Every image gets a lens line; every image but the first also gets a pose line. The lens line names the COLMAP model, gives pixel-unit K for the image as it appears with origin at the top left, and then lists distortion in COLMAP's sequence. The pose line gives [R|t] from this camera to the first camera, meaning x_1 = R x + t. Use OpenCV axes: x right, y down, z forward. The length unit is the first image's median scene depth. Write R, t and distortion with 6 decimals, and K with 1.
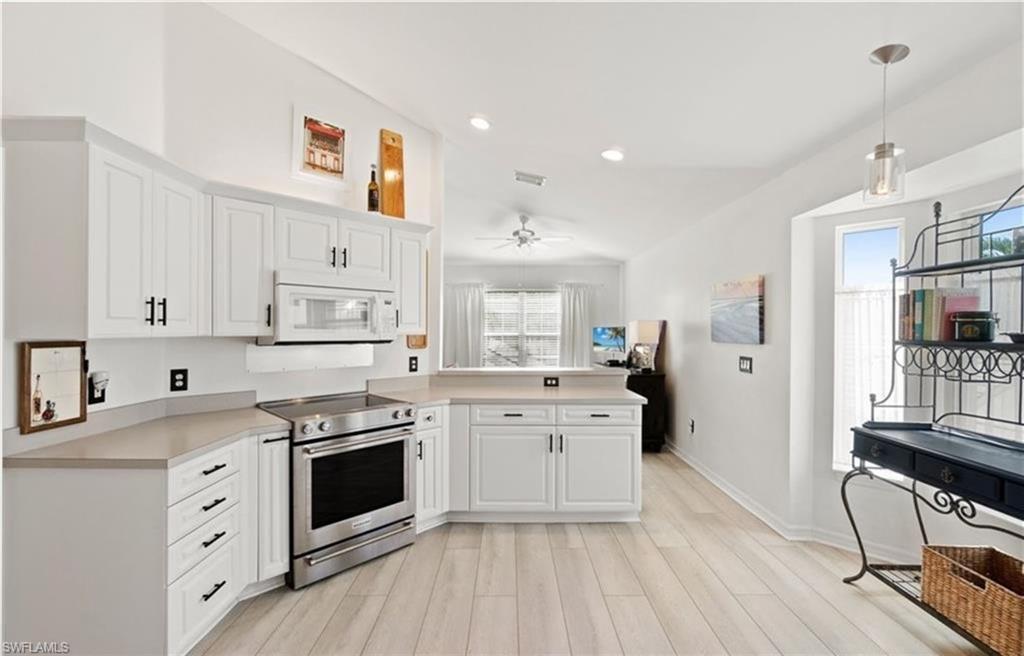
lens RADIAL K [[444.7, 0, 510.8], [0, 444.7, 327.3], [0, 0, 1]] dist [0.001996, 0.001104]
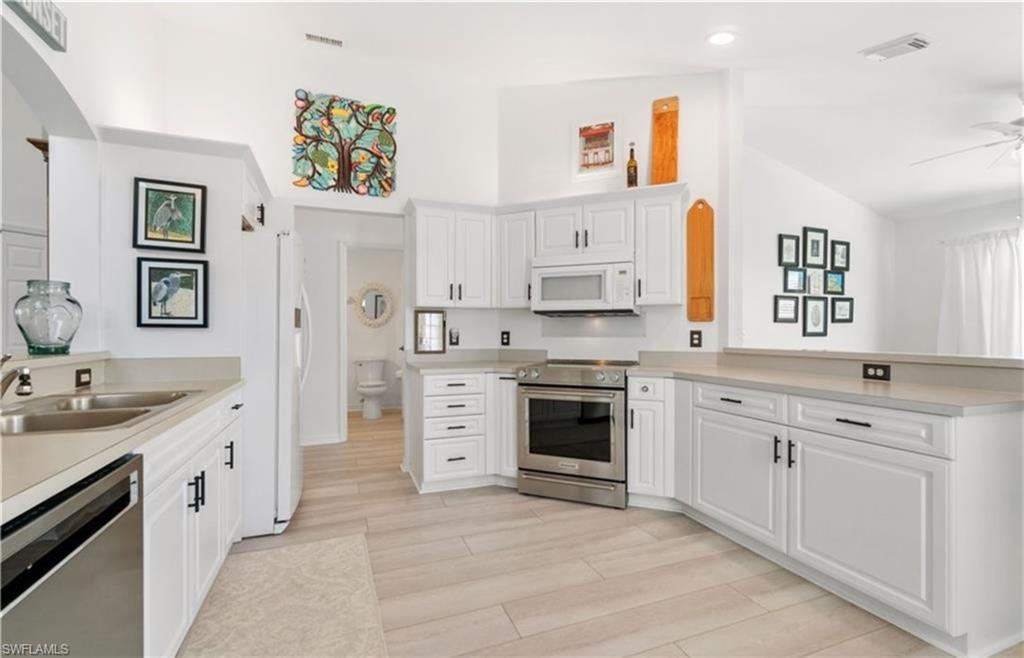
lens RADIAL K [[444.7, 0, 513.1], [0, 444.7, 331.7], [0, 0, 1]] dist [0.001996, 0.001104]
pose [[0.357738, -0.003392, -0.933816, 0.586580], [0.005661, 0.999983, -0.001463, 0.079779], [0.933805, -0.004763, 0.357751, 0.384648]]
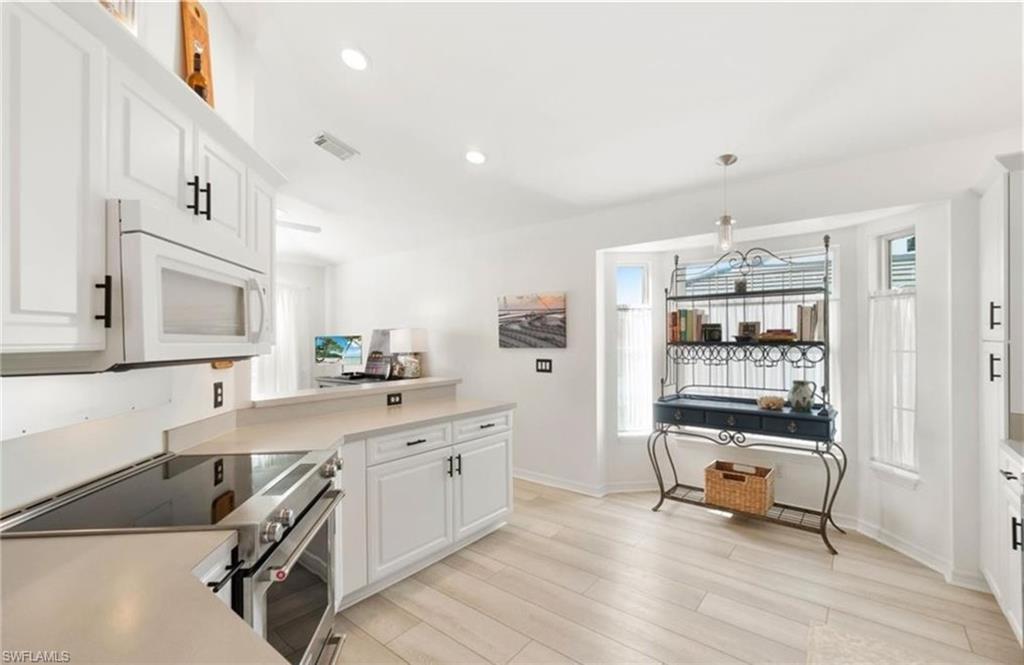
lens RADIAL K [[449.1, 0, 508.0], [0, 449.1, 336.7], [0, 0, 1]] dist [0.003577, 0.000130]
pose [[0.629437, -0.002903, 0.777046, -0.528693], [0.005906, 0.999982, -0.001048, 0.007470], [-0.777029, 0.005249, 0.629443, 0.357973]]
